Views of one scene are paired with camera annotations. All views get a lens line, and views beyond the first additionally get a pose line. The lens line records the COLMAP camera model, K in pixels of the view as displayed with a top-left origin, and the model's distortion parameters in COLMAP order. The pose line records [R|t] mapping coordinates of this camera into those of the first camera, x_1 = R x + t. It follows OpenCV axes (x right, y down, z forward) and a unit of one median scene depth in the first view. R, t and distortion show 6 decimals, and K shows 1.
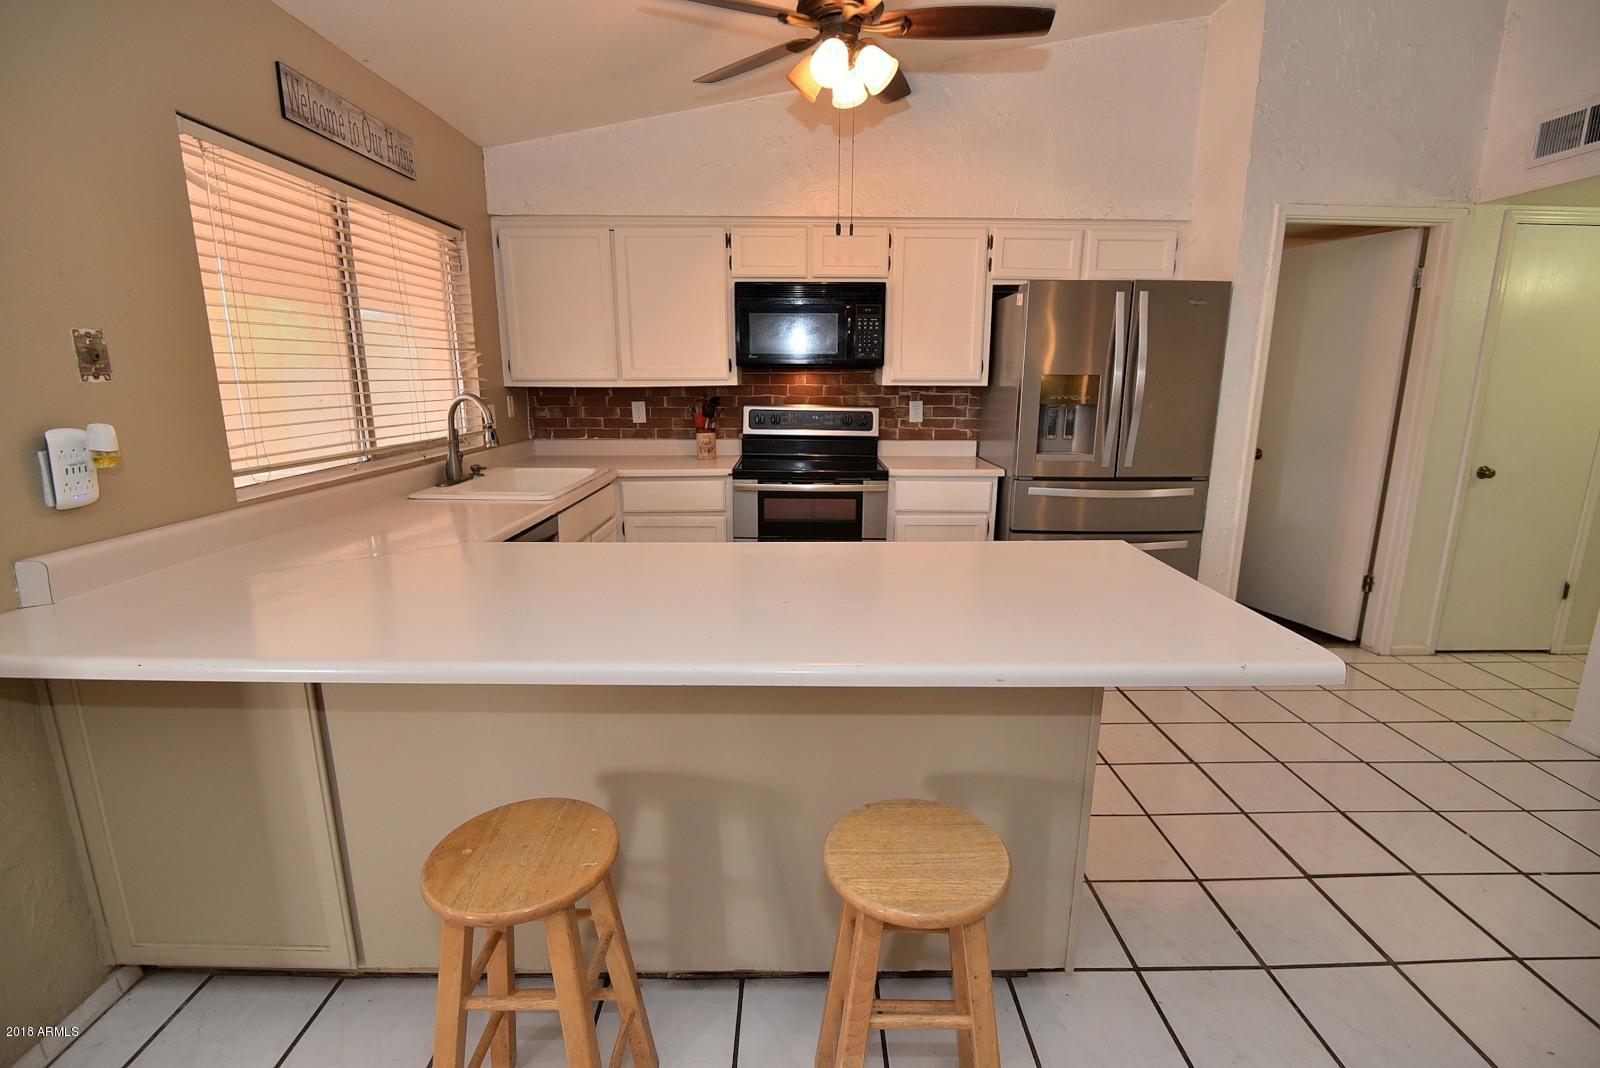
lens RADIAL K [[728.4, 0, 797.0], [0, 728.4, 537.5], [0, 0, 1]] dist [-0.015848, -0.000774]
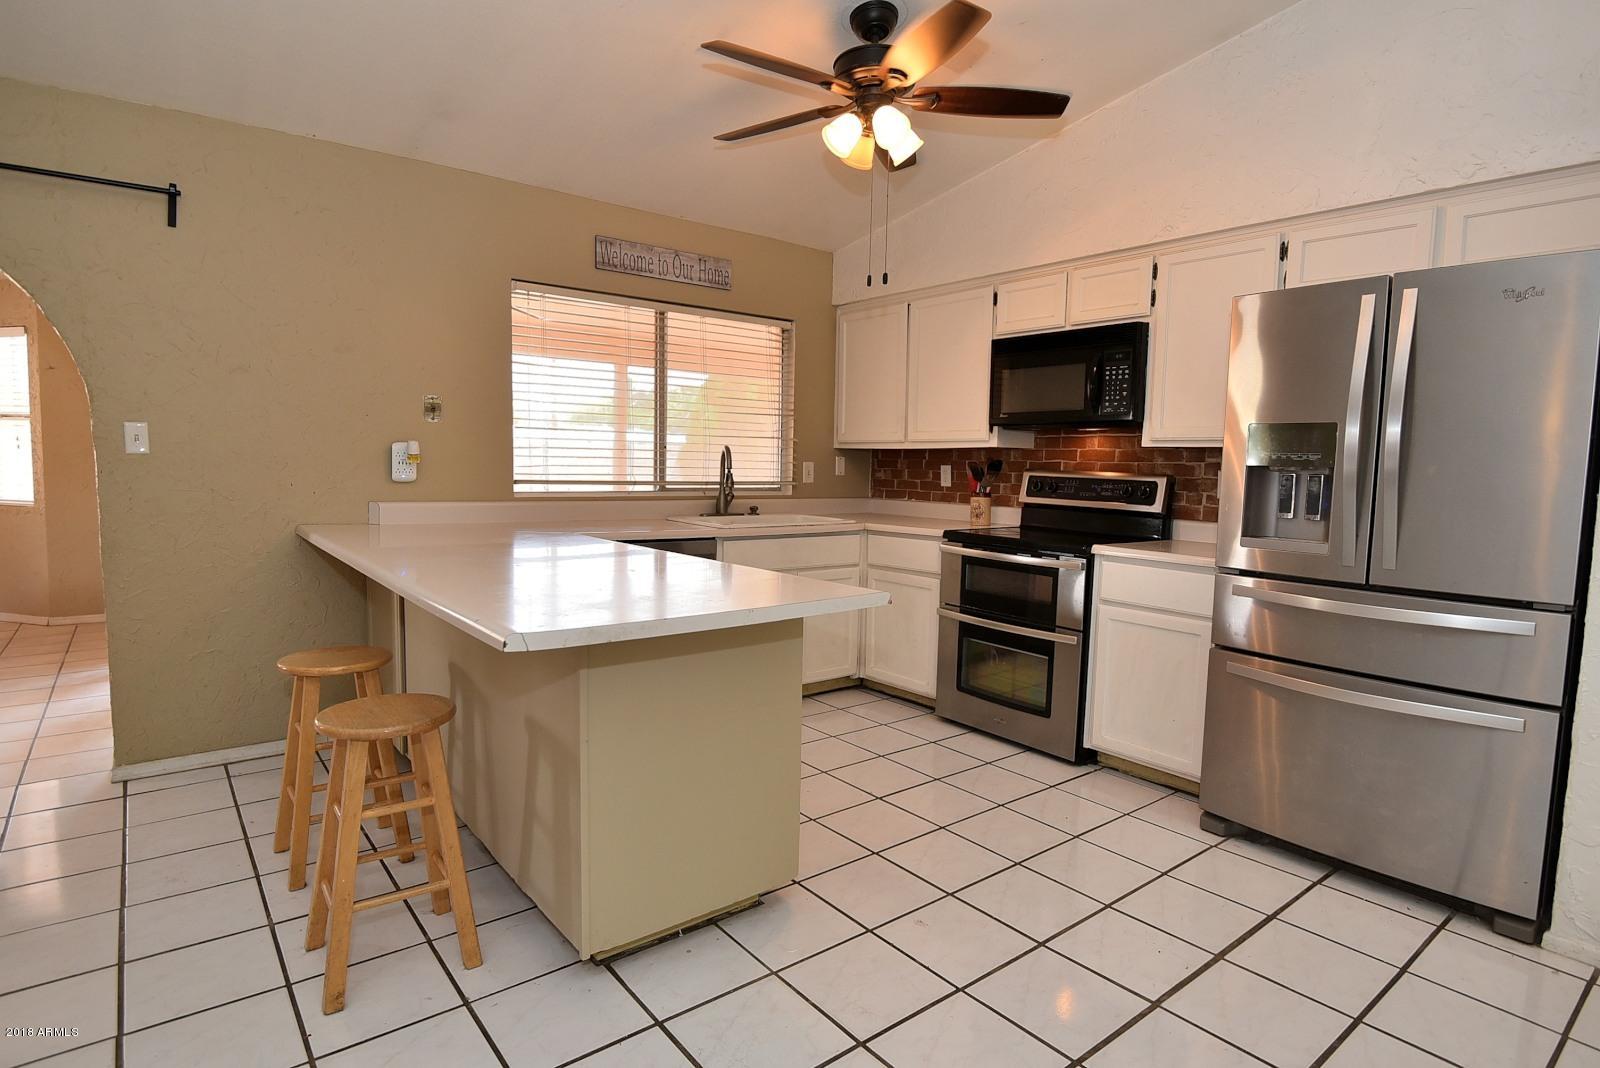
lens RADIAL K [[846.6, 0, 809.9], [0, 846.6, 534.7], [0, 0, 1]] dist [-0.020520, -0.001123]
pose [[0.622452, 0.078486, -0.778712, 0.634704], [-0.191656, 0.979952, -0.054428, 0.005250], [0.758829, 0.183124, 0.625016, 0.169809]]
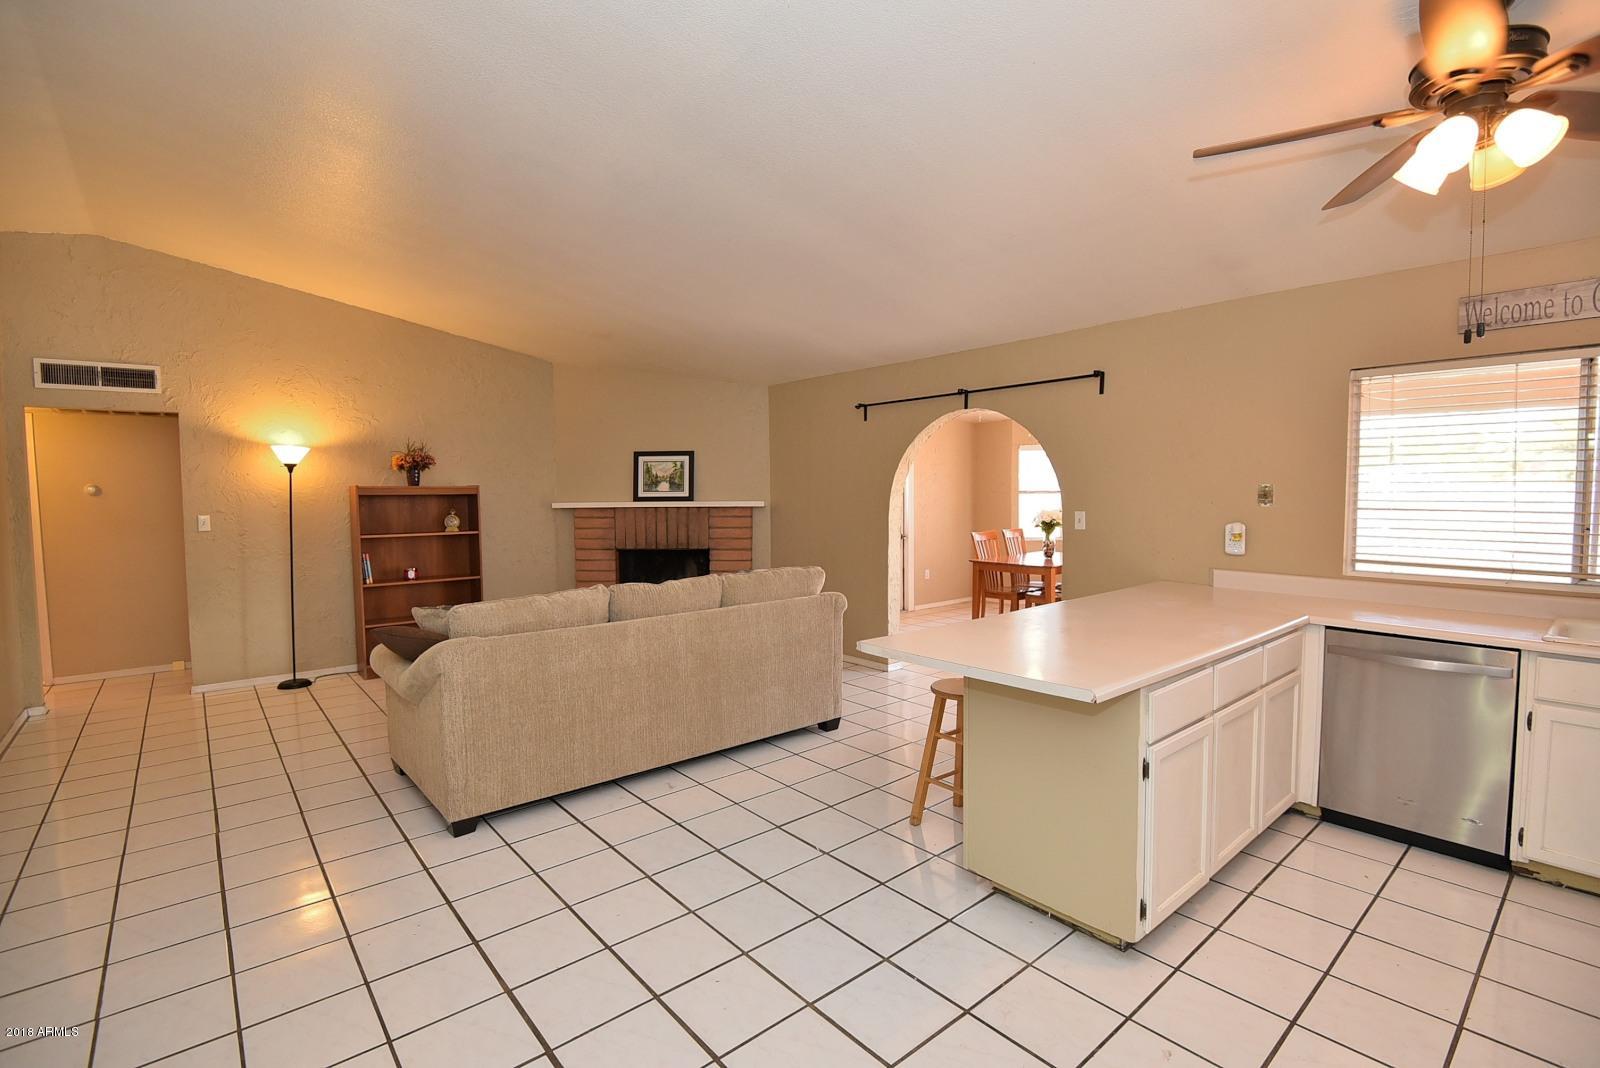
lens RADIAL K [[733.4, 0, 804.2], [0, 733.4, 533.7], [0, 0, 1]] dist [-0.013541, -0.000641]
pose [[-0.760248, 0.039443, -0.648434, 0.736303], [-0.139063, 0.965136, 0.221750, -0.193459], [0.634574, 0.258758, -0.728258, 0.771910]]
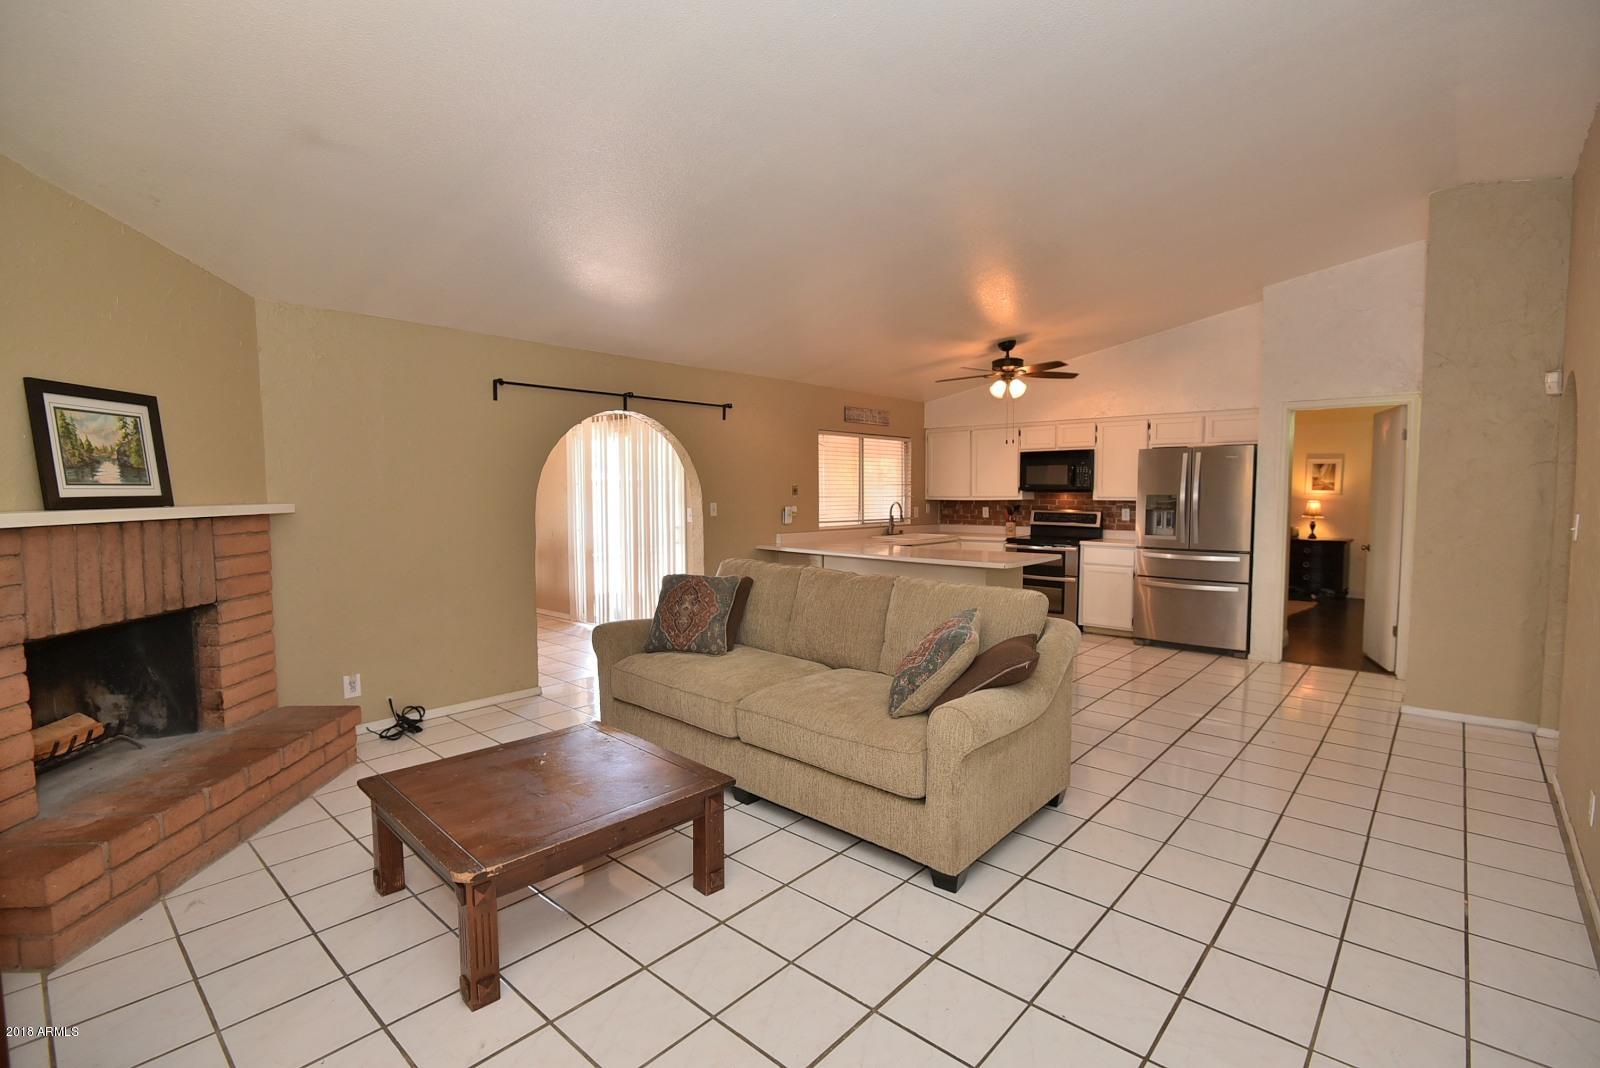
lens RADIAL K [[733.4, 0, 804.2], [0, 733.4, 533.7], [0, 0, 1]] dist [-0.013541, -0.000641]
pose [[0.743744, 0.035542, -0.667519, 0.868740], [-0.142480, 0.984067, -0.106354, 0.199115], [0.653103, 0.174208, 0.736958, -0.938090]]
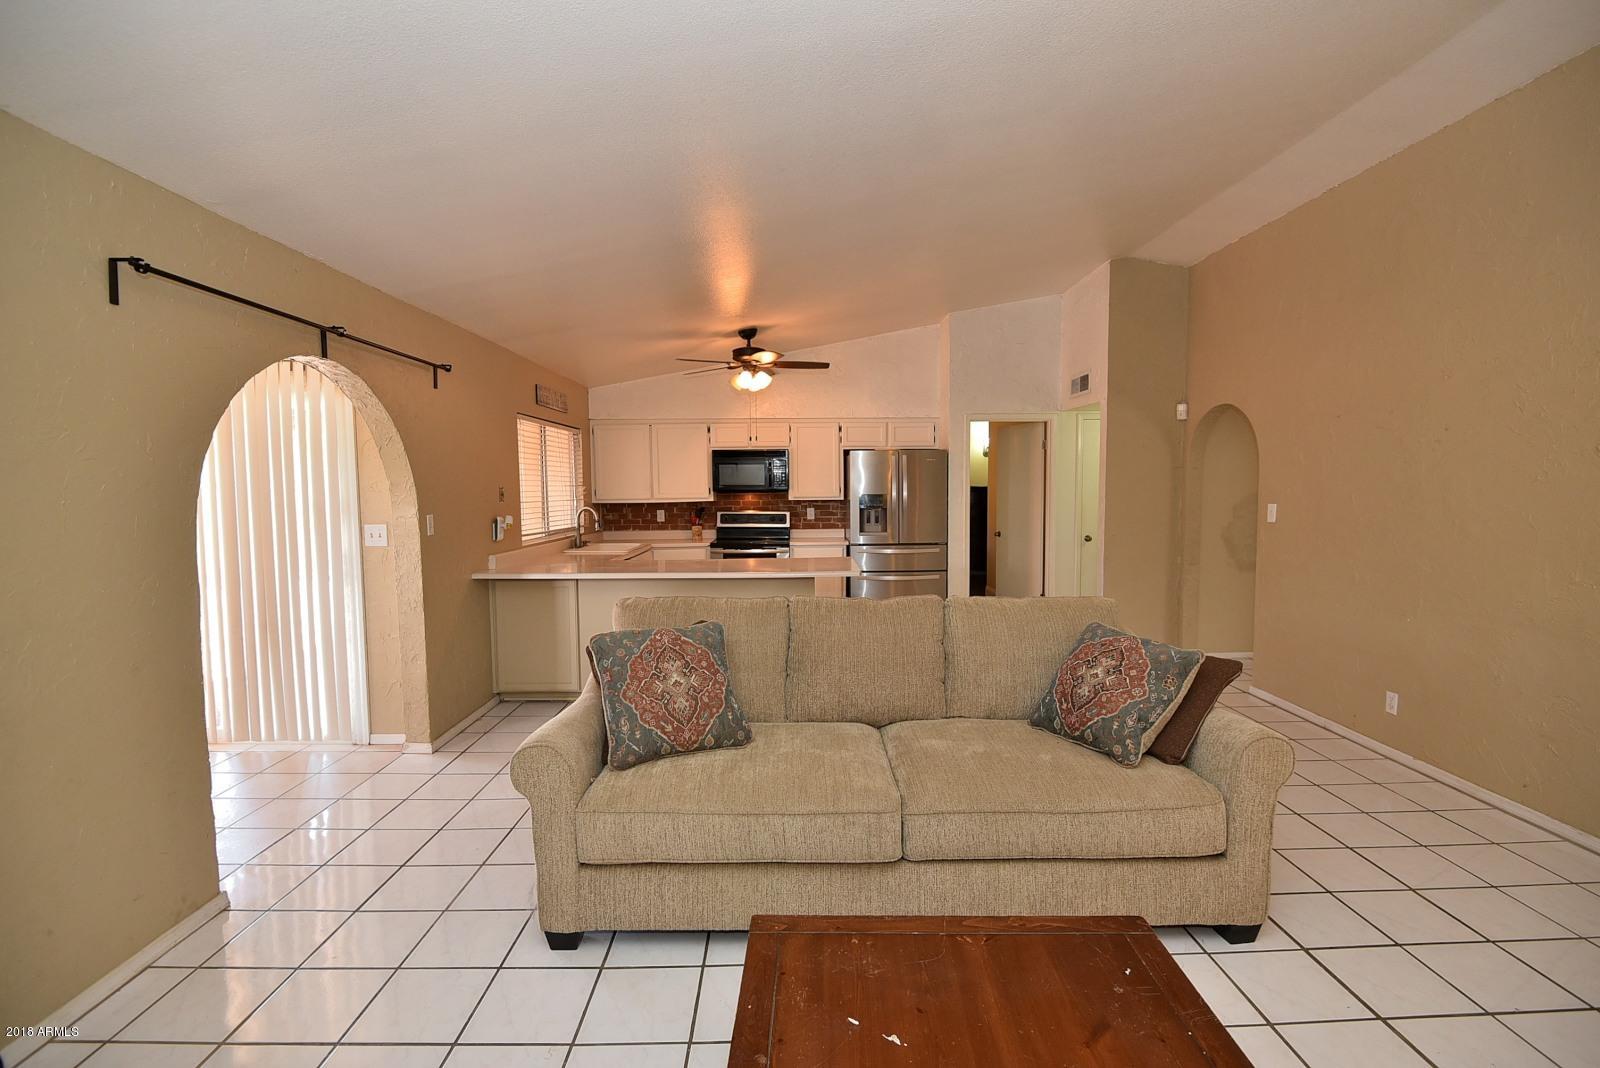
lens RADIAL K [[733.4, 0, 804.2], [0, 733.4, 533.7], [0, 0, 1]] dist [-0.013541, -0.000641]
pose [[0.999758, -0.013231, 0.017563, 0.126048], [0.015822, 0.987514, -0.156734, 0.188898], [-0.015270, 0.156974, 0.987485, -0.929820]]
